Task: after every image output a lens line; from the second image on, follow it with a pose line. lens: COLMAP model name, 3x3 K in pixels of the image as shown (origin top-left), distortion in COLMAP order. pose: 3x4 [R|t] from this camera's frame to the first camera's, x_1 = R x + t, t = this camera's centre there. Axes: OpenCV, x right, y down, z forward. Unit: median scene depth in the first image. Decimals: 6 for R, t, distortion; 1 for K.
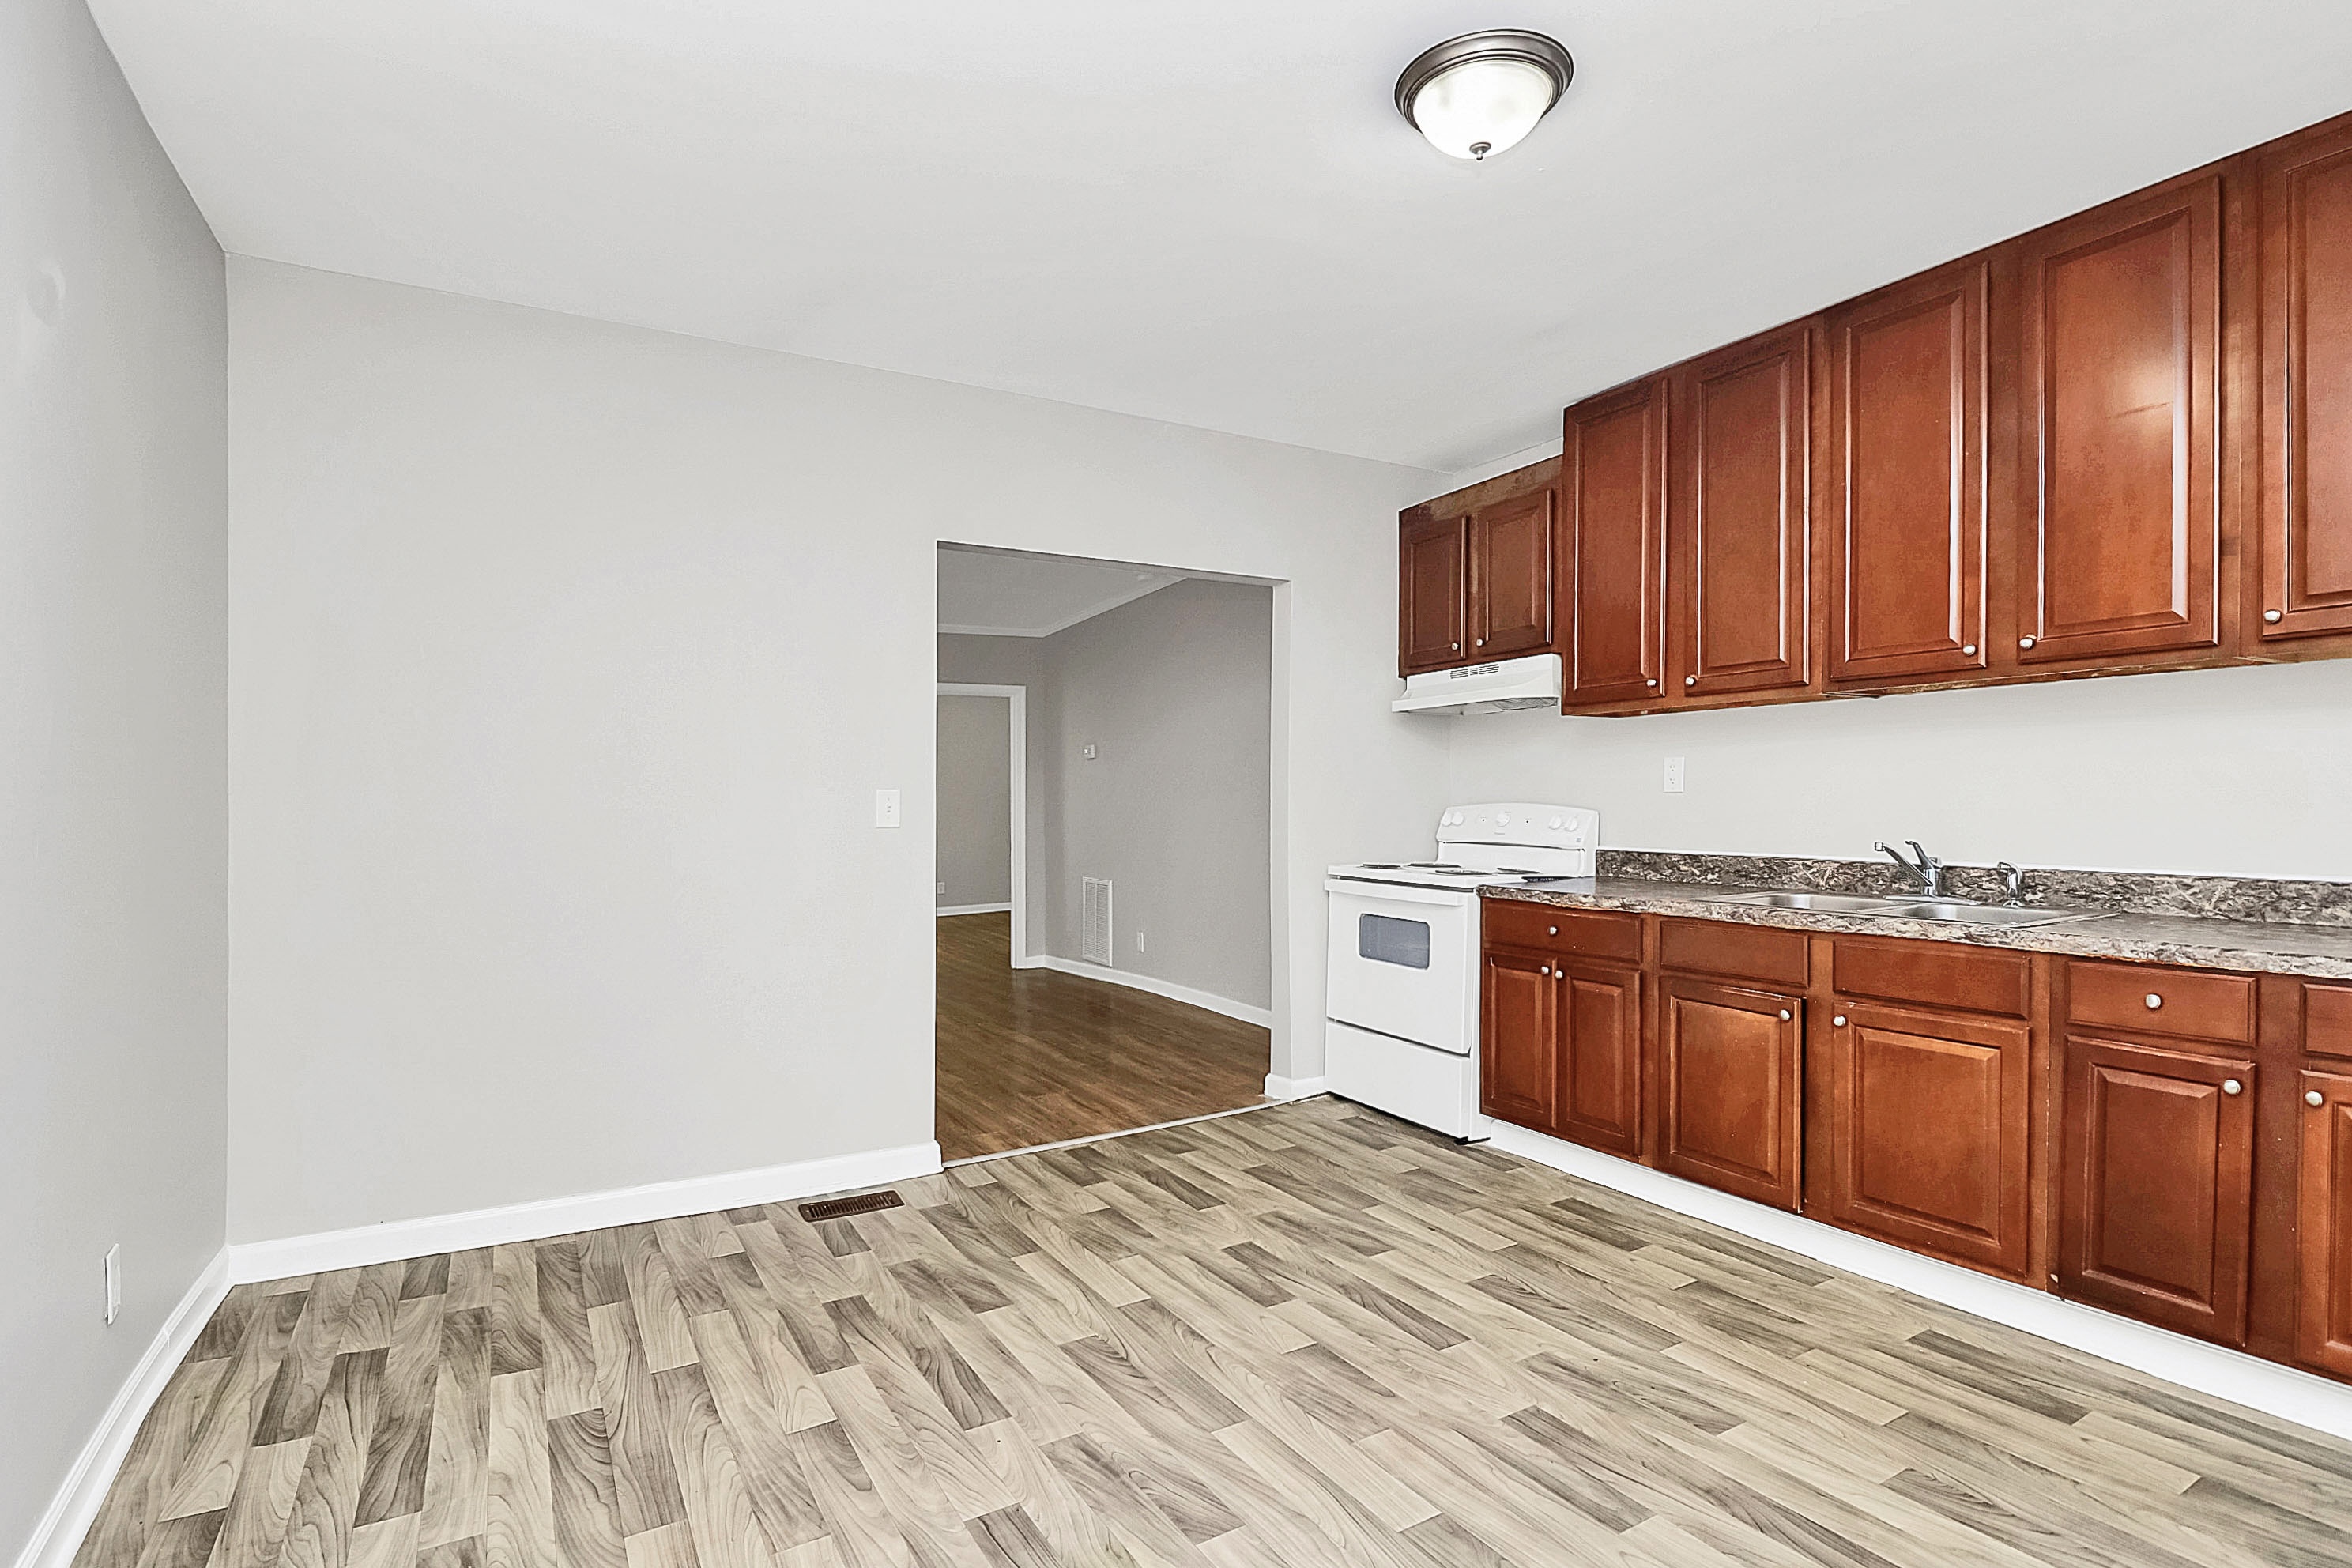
lens RADIAL K [[1147.2, 0, 1146.3], [0, 1147.2, 761.6], [0, 0, 1]] dist [-0.004775, -0.007346]
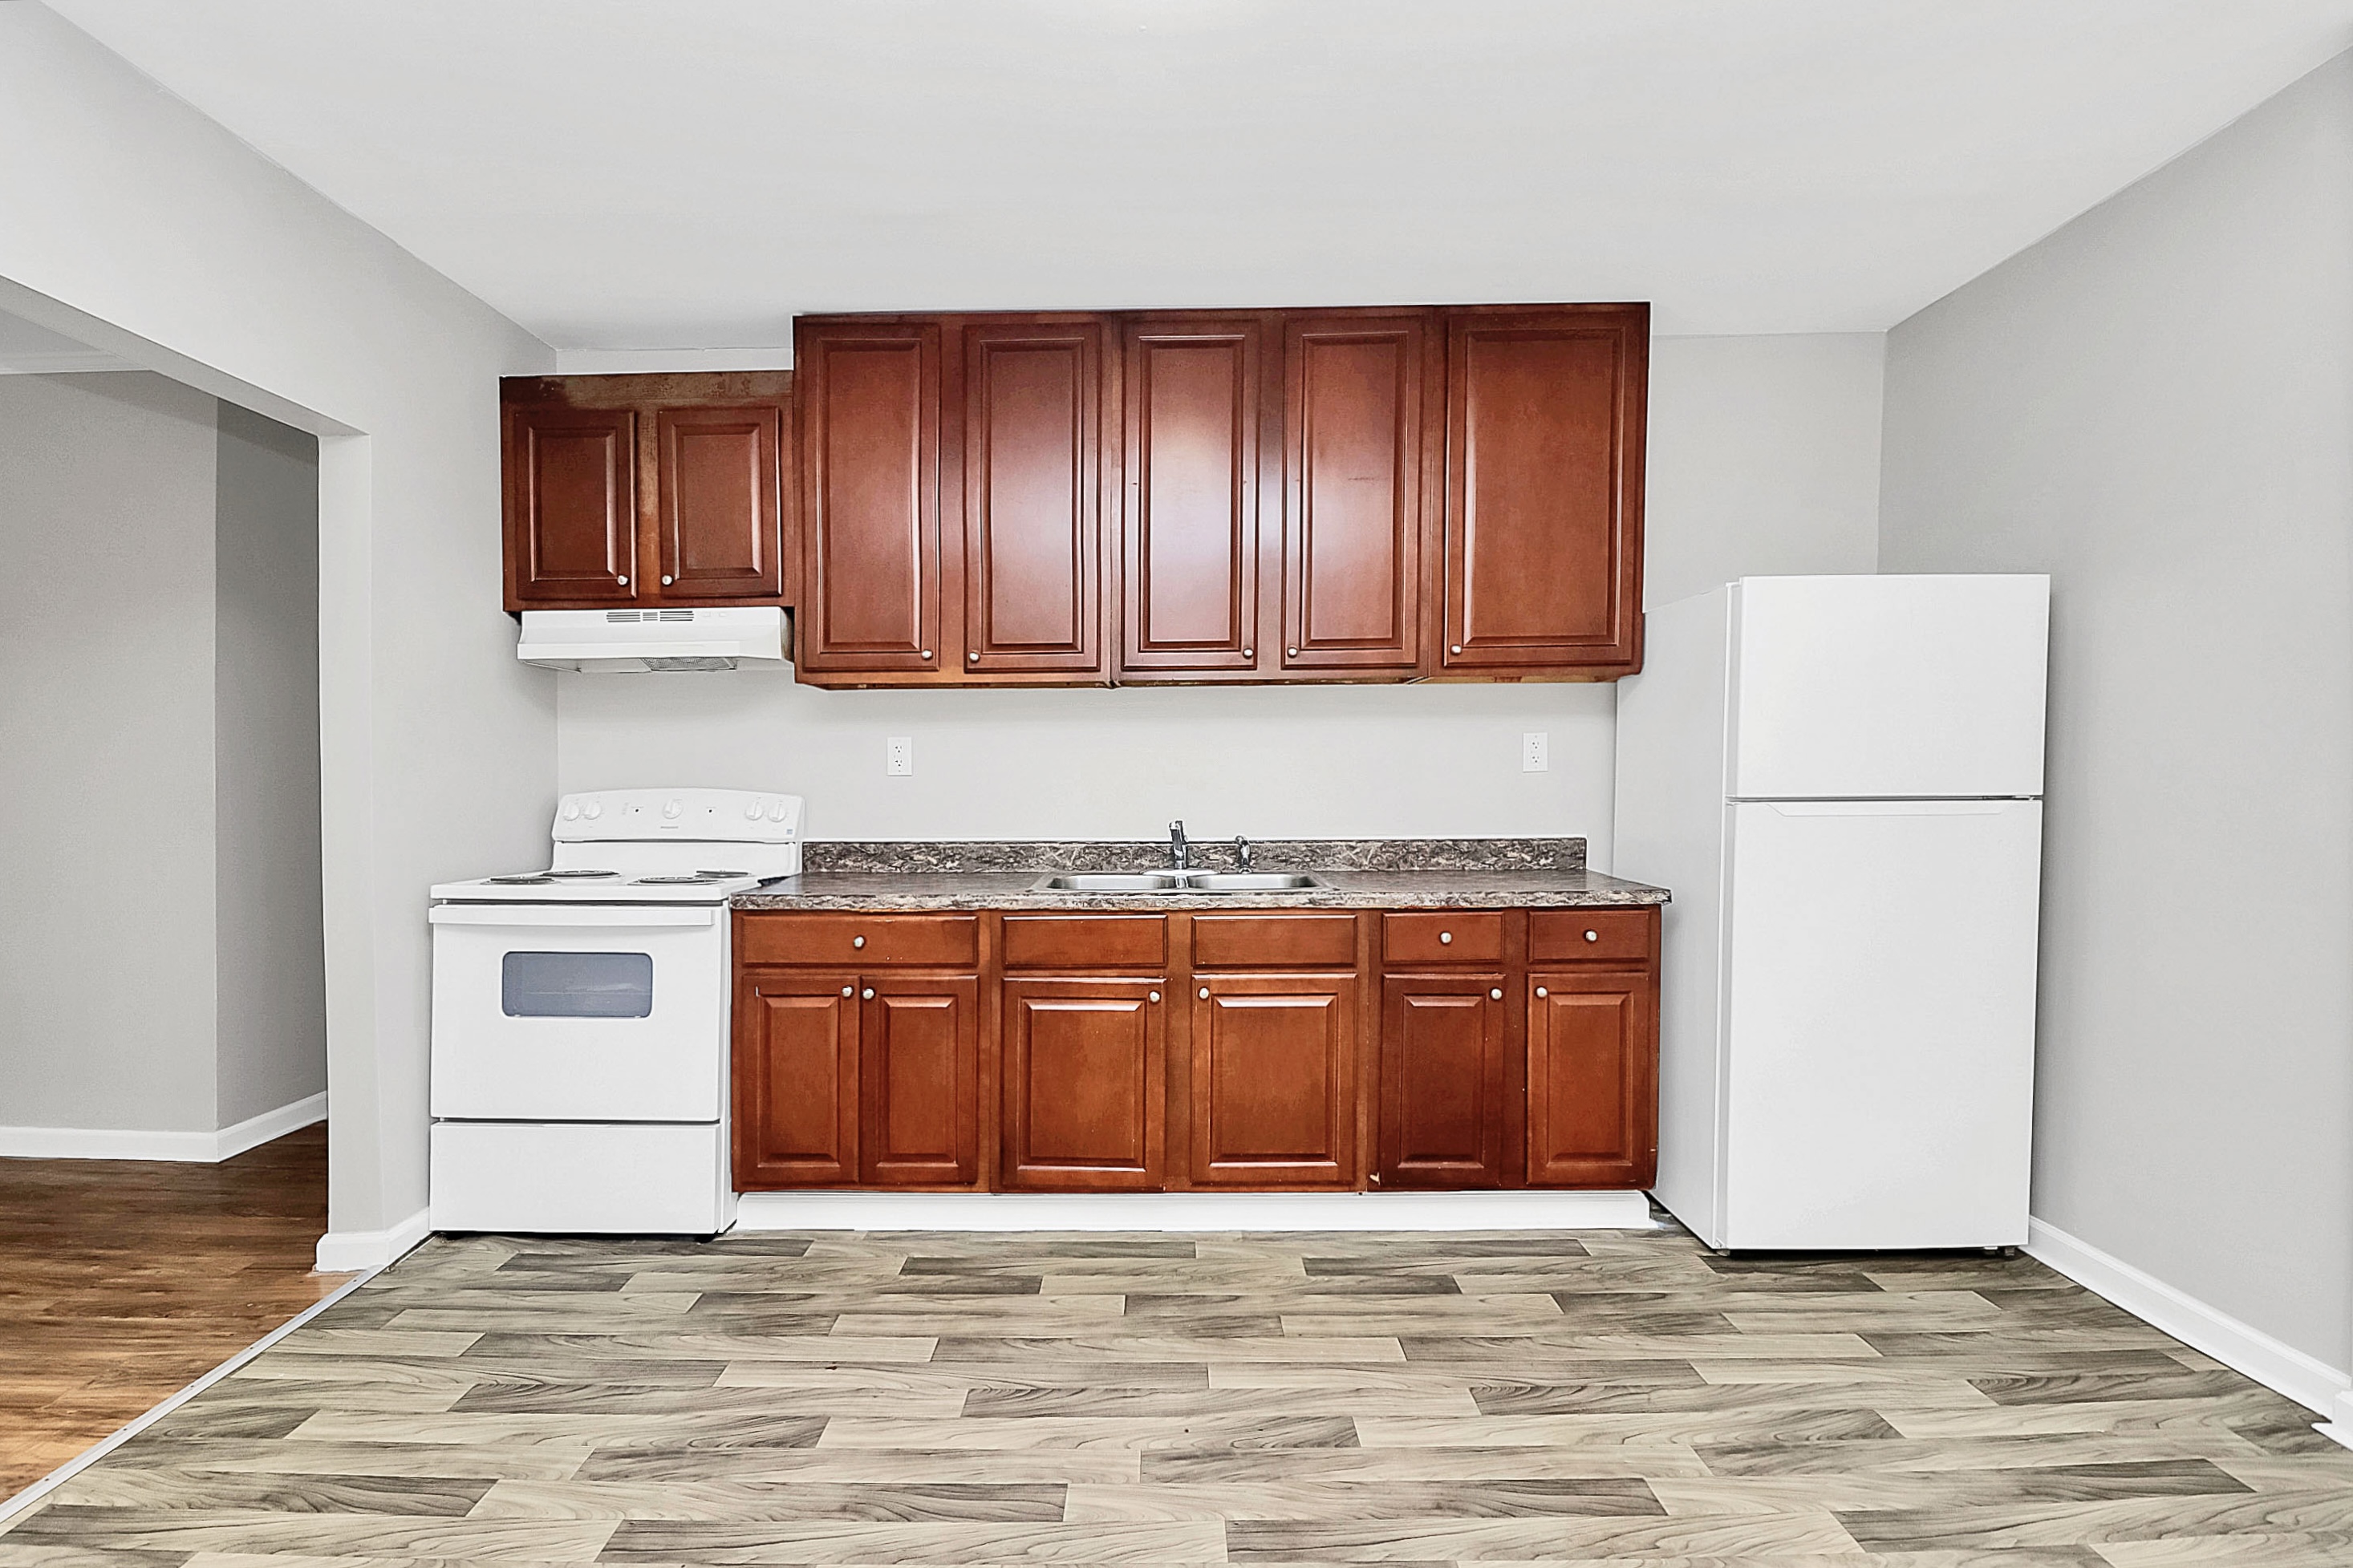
lens RADIAL K [[1147.5, 0, 1162.2], [0, 1147.5, 777.8], [0, 0, 1]] dist [-0.004775, -0.007346]
pose [[0.505331, -0.007004, 0.862897, -0.256430], [-0.022458, 0.999522, 0.021265, 0.005737], [-0.862633, -0.030125, 0.504932, 0.416254]]
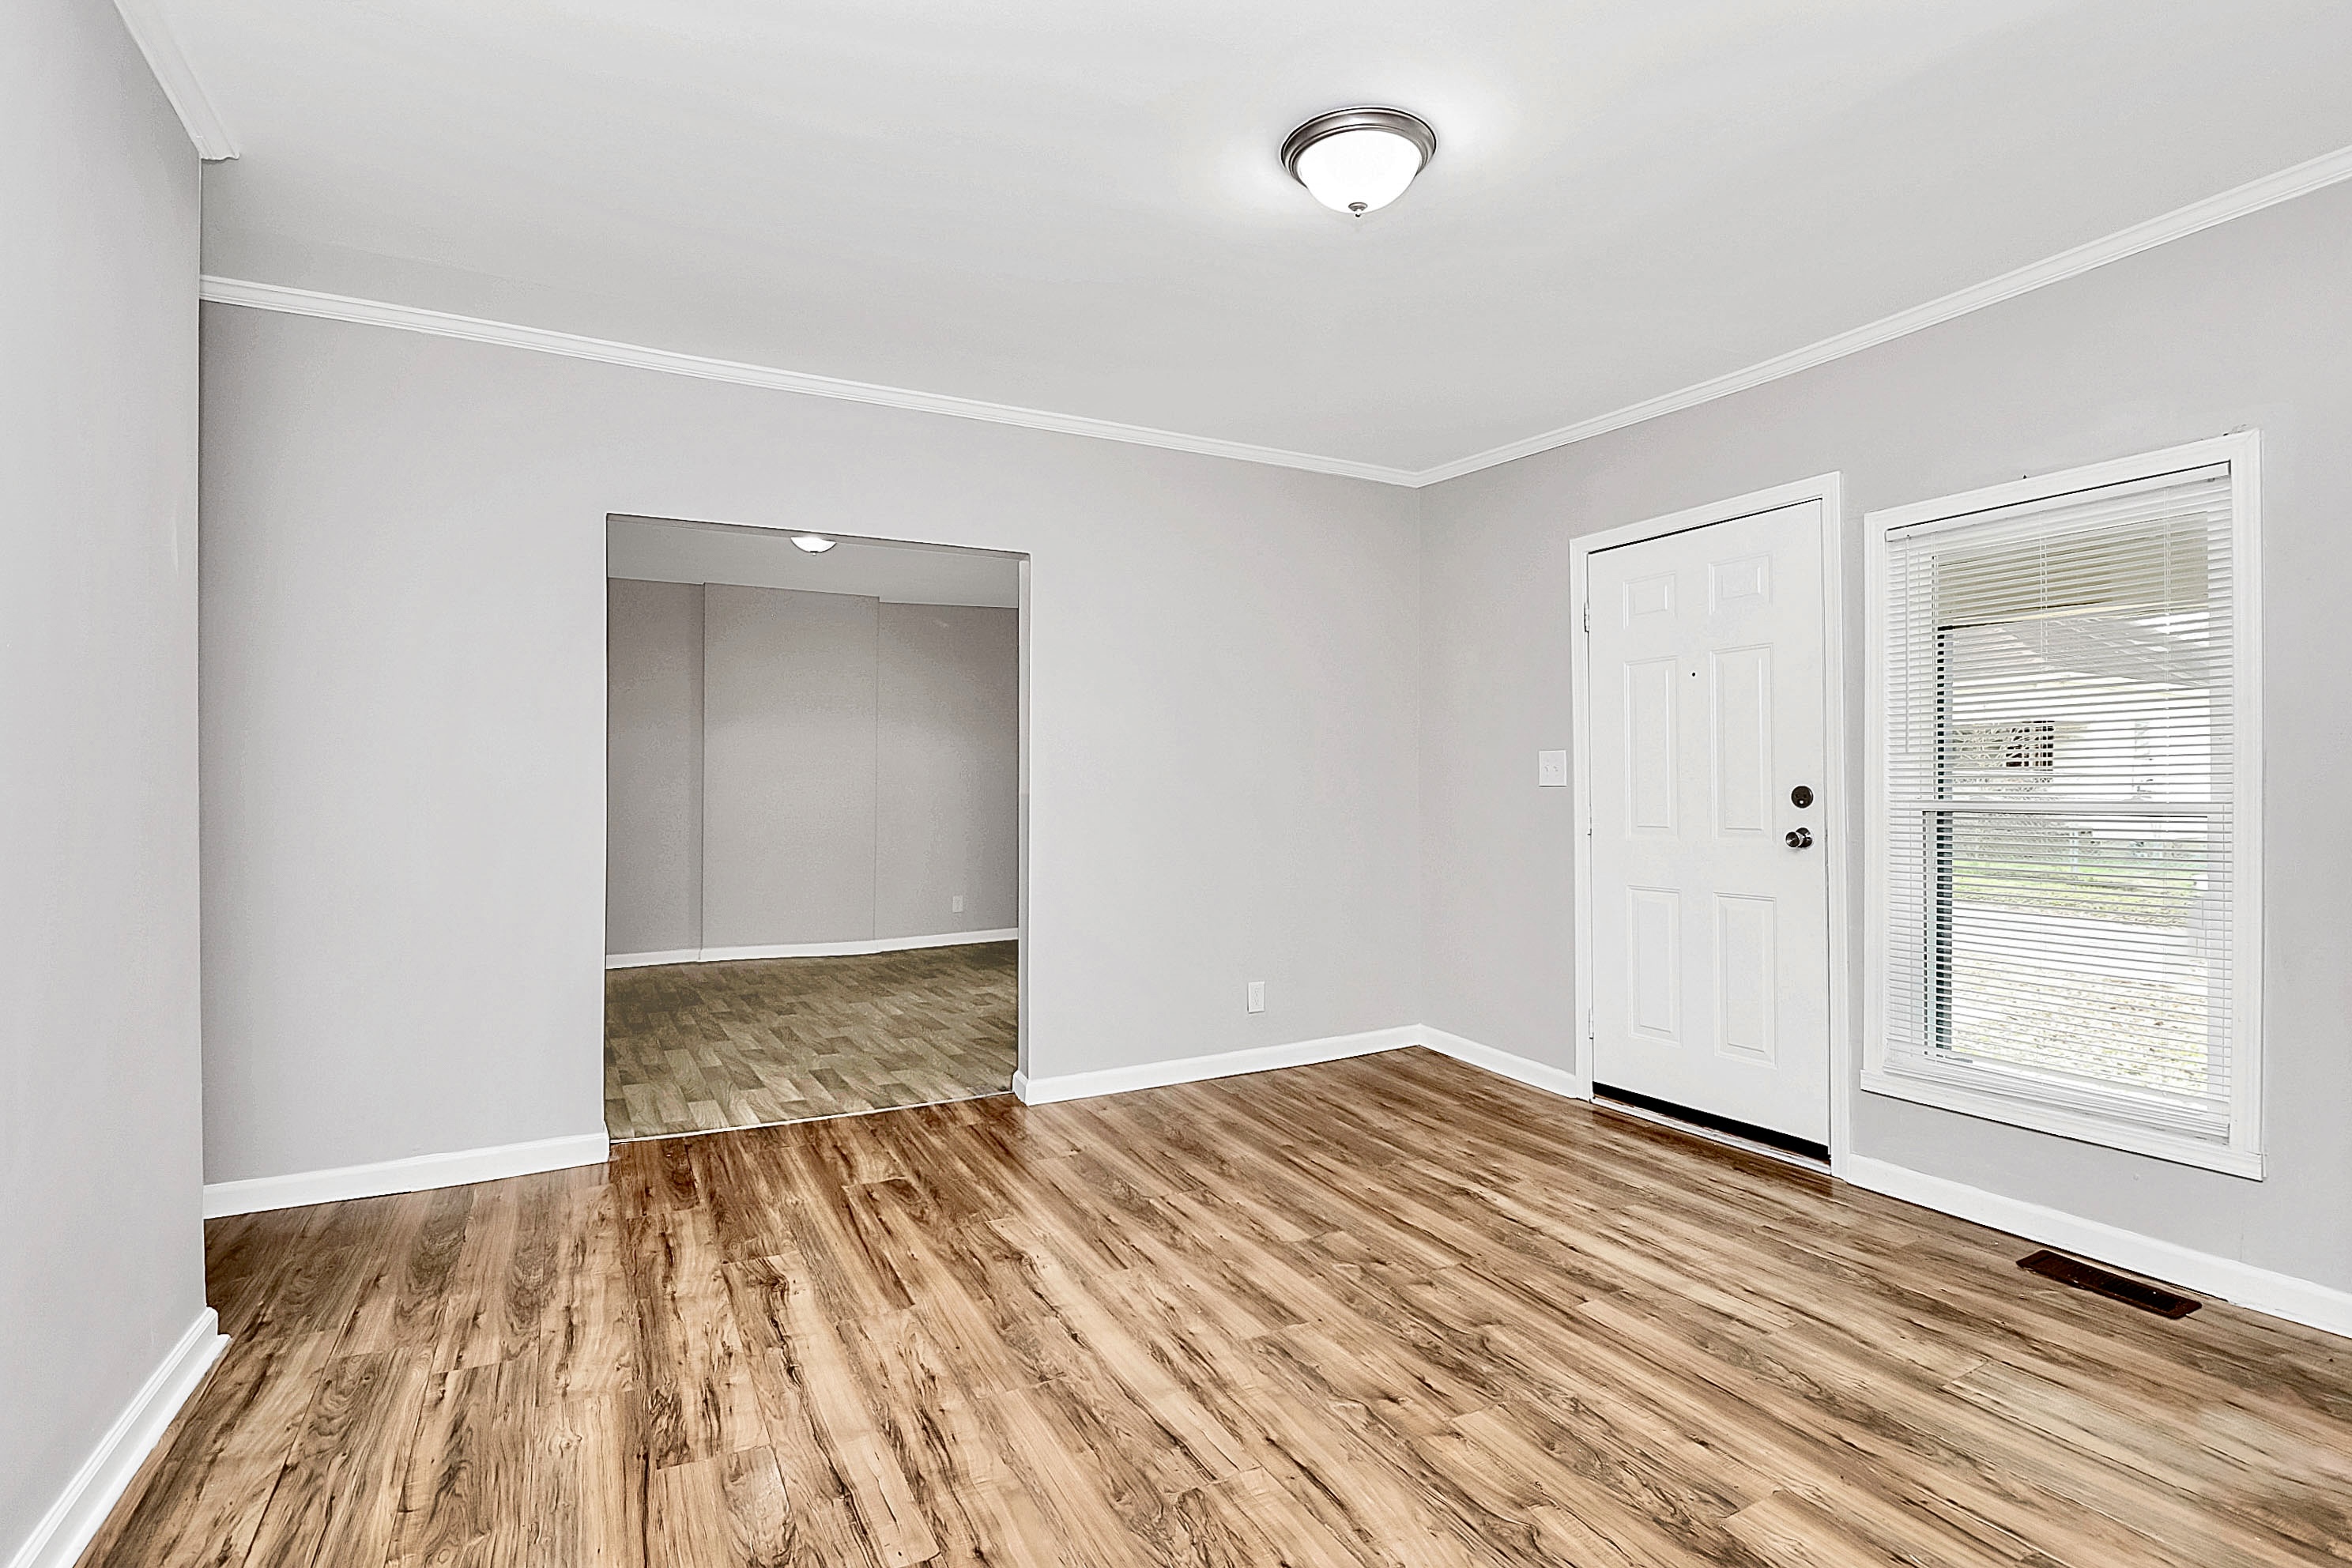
lens RADIAL K [[1147.2, 0, 1179.1], [0, 1147.2, 785.6], [0, 0, 1]] dist [-0.004775, -0.007346]
pose [[-0.999990, 0.004554, 0.000355, -0.383326], [0.004539, 0.999439, -0.033182, 0.085447], [-0.000506, -0.033180, -0.999449, 2.384435]]
